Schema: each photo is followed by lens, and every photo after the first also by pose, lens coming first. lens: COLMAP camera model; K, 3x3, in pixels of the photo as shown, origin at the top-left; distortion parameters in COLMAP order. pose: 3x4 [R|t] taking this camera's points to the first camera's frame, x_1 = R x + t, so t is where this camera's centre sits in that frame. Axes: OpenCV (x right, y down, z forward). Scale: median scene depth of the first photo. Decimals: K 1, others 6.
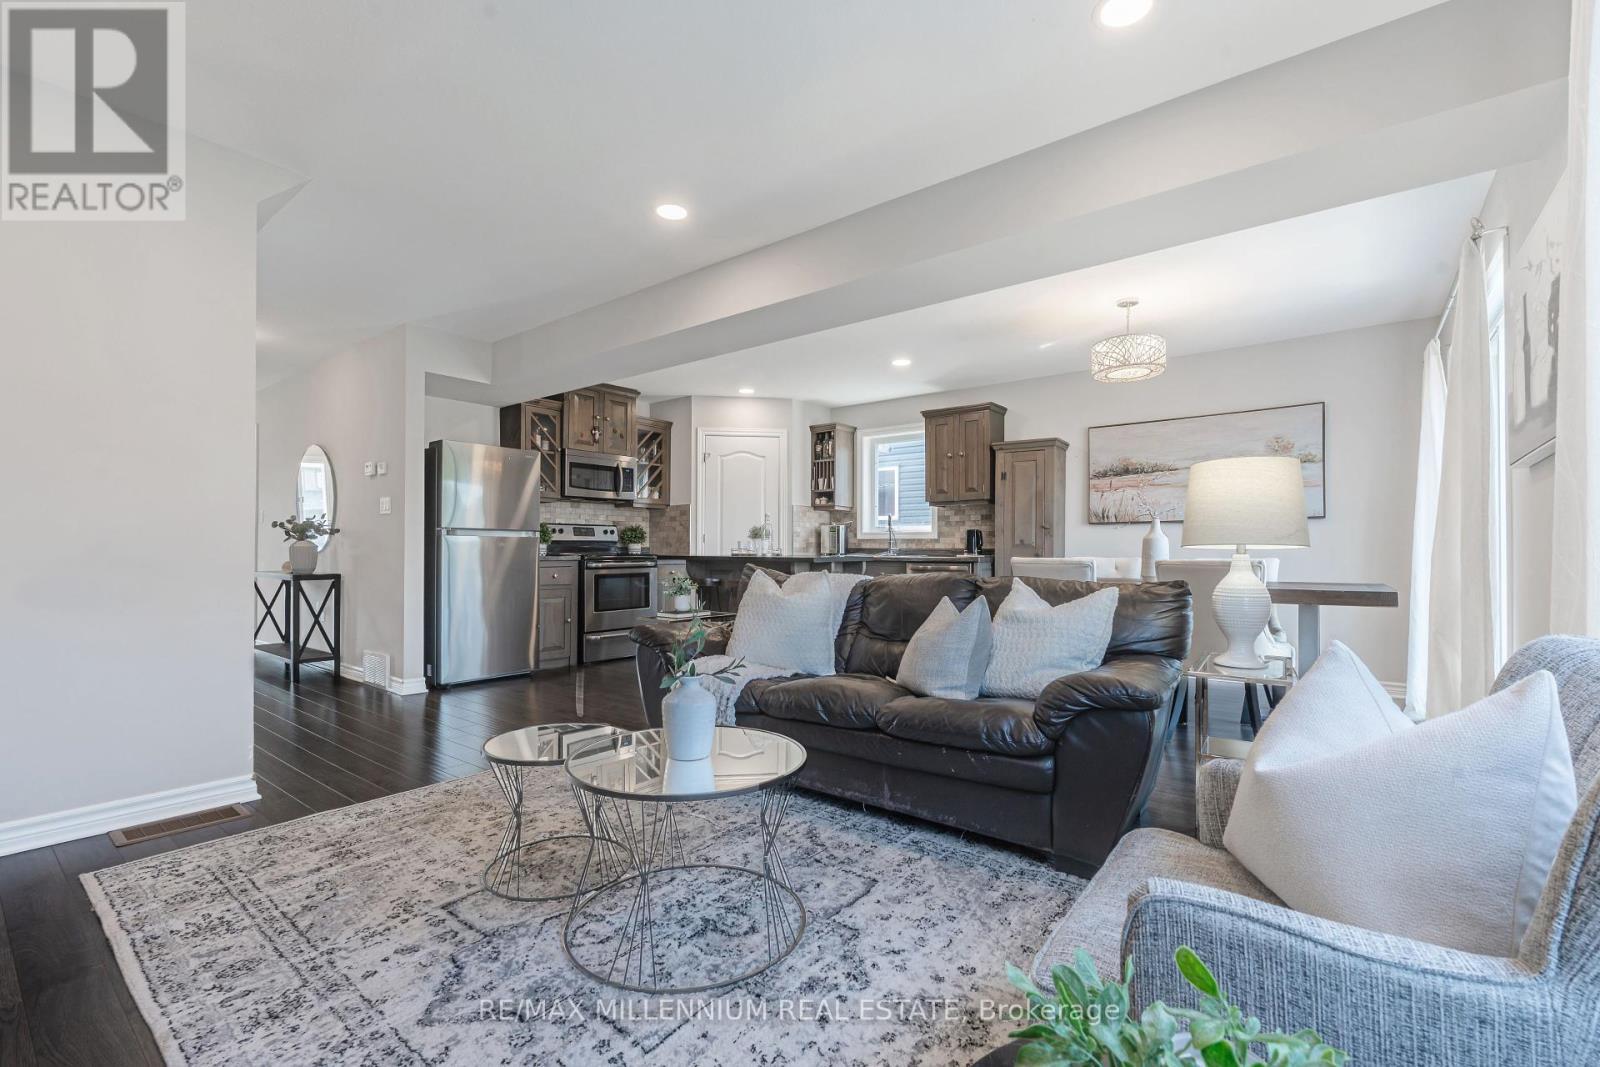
lens RADIAL K [[703.2, 0, 801.2], [0, 703.2, 545.6], [0, 0, 1]] dist [-0.003832, -0.000343]
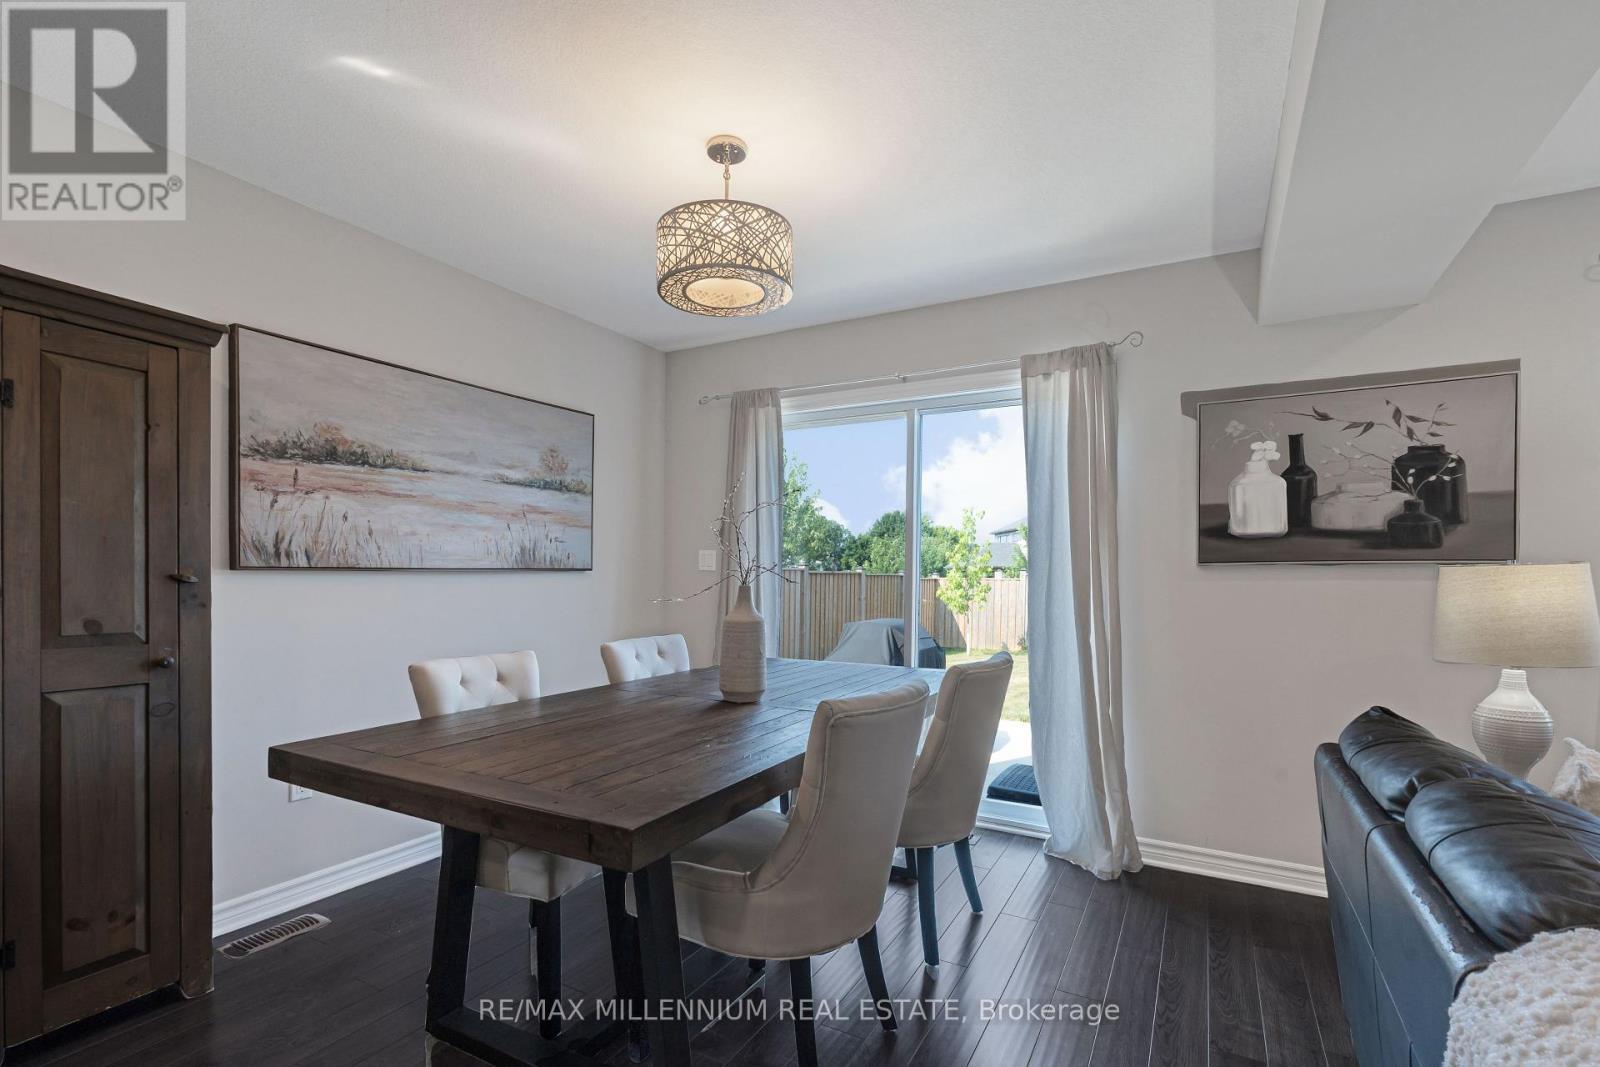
lens RADIAL K [[726.8, 0, 800.8], [0, 726.8, 581.3], [0, 0, 1]] dist [-0.004337, -0.000410]
pose [[-0.157874, -0.014542, 0.987352, -0.037721], [-0.017219, 0.999780, 0.011972, -0.030013], [-0.987309, -0.015111, -0.158090, 0.656613]]
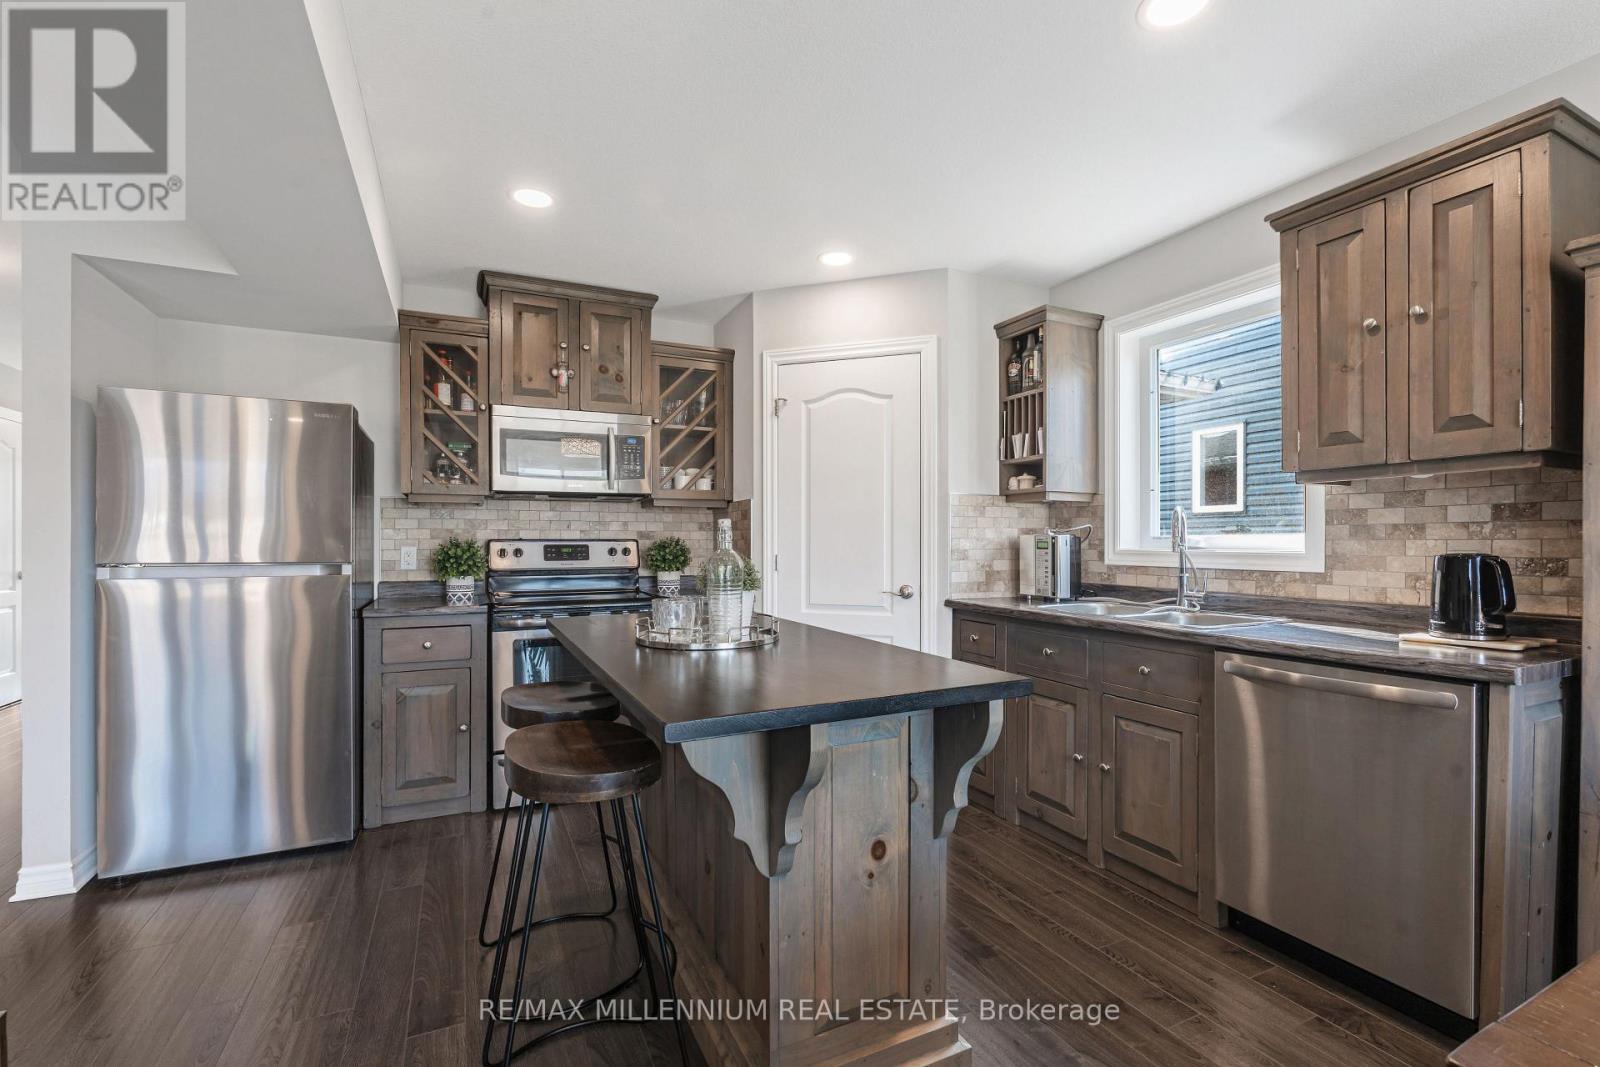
lens RADIAL K [[698.5, 0, 801.7], [0, 698.5, 543.0], [0, 0, 1]] dist [-0.005448, 0.000221]
pose [[0.901822, -0.003089, -0.432097, 0.106449], [0.006904, 0.999950, 0.007261, -0.029880], [0.432053, -0.009532, 0.901798, 0.563043]]
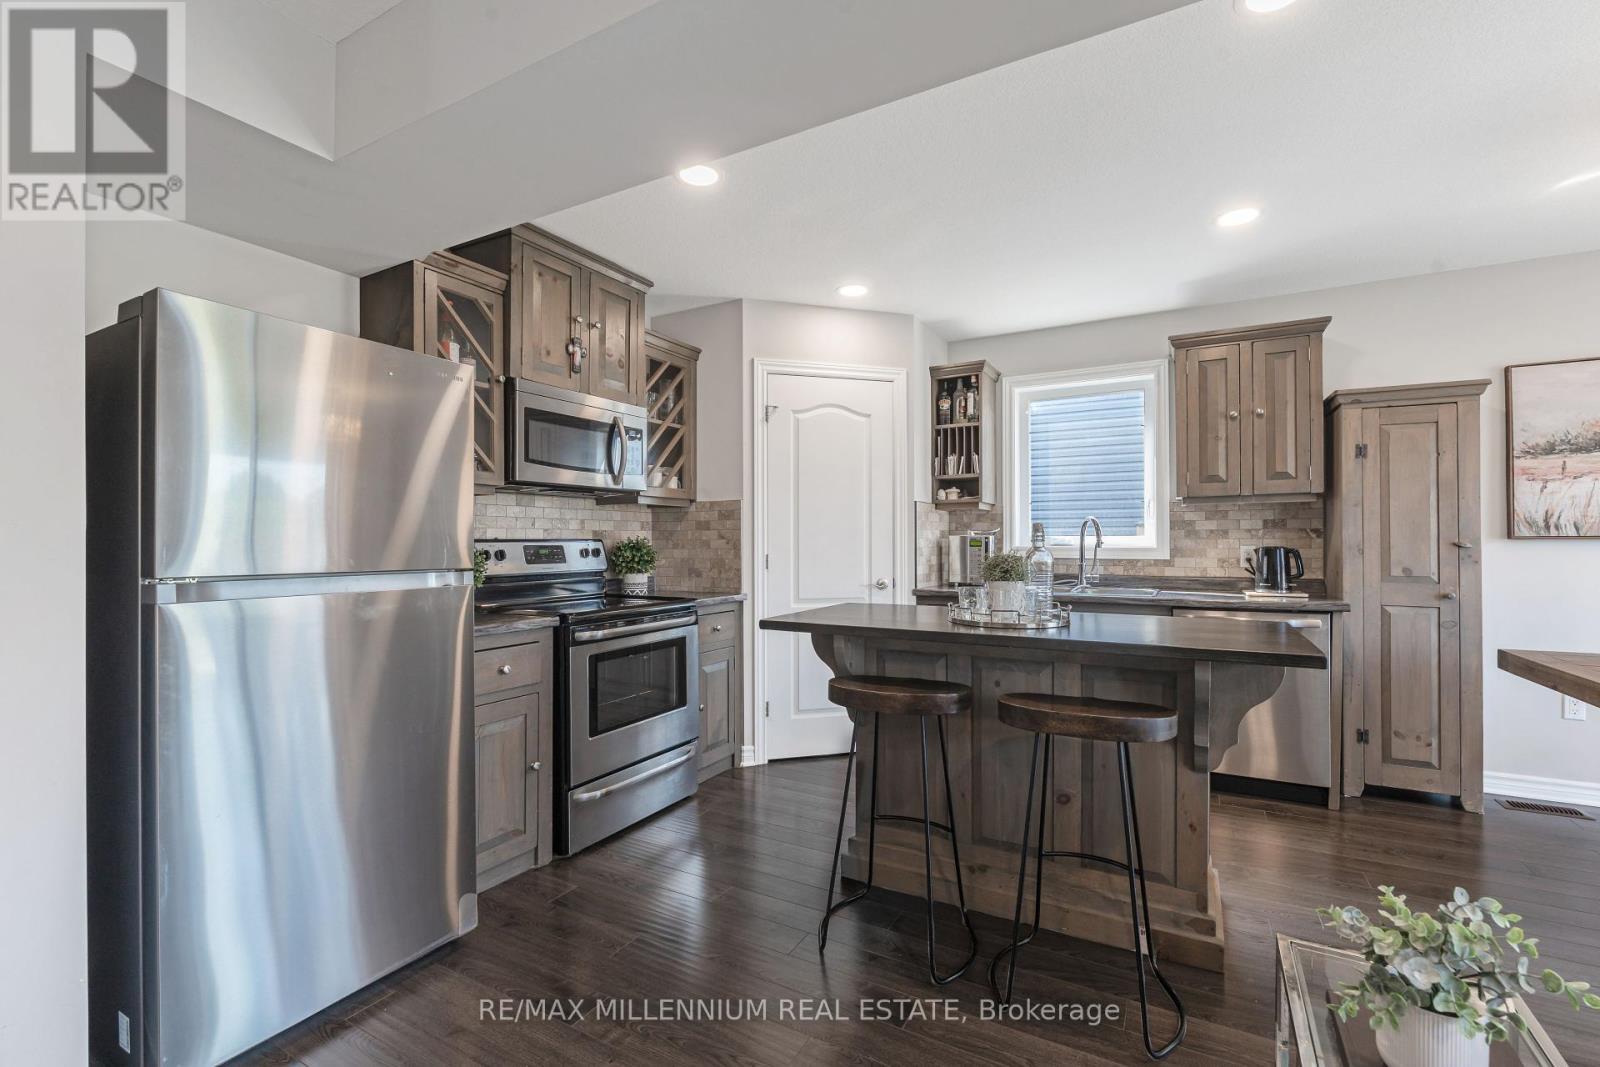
lens RADIAL K [[699.0, 0, 802.2], [0, 699.0, 539.3], [0, 0, 1]] dist [-0.003283, -0.000468]
pose [[0.986129, -0.006073, 0.165869, -0.208971], [0.005417, 0.999976, 0.004404, -0.031207], [-0.165891, -0.003444, 0.986138, 0.478610]]
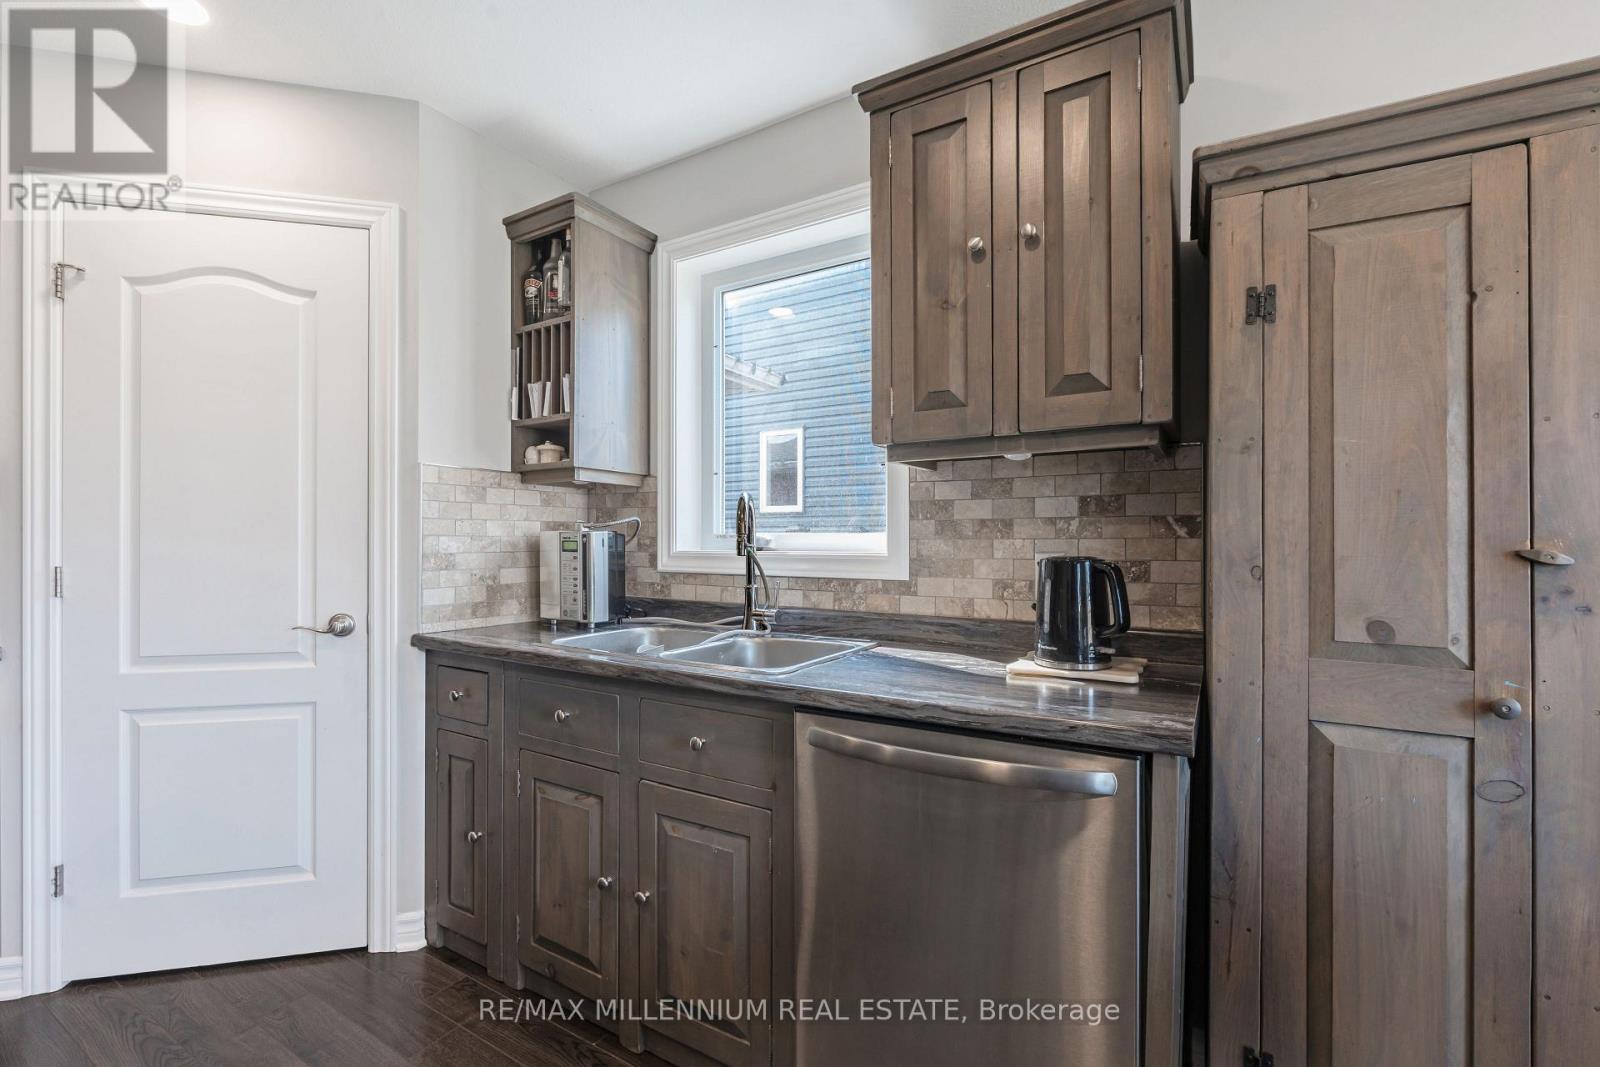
lens RADIAL K [[699.0, 0, 802.2], [0, 699.0, 539.3], [0, 0, 1]] dist [-0.003283, -0.000468]
pose [[0.992174, -0.003143, 0.124822, 0.115826], [0.002406, 0.999979, 0.006053, -0.028647], [-0.124838, -0.005705, 0.992161, 0.728300]]
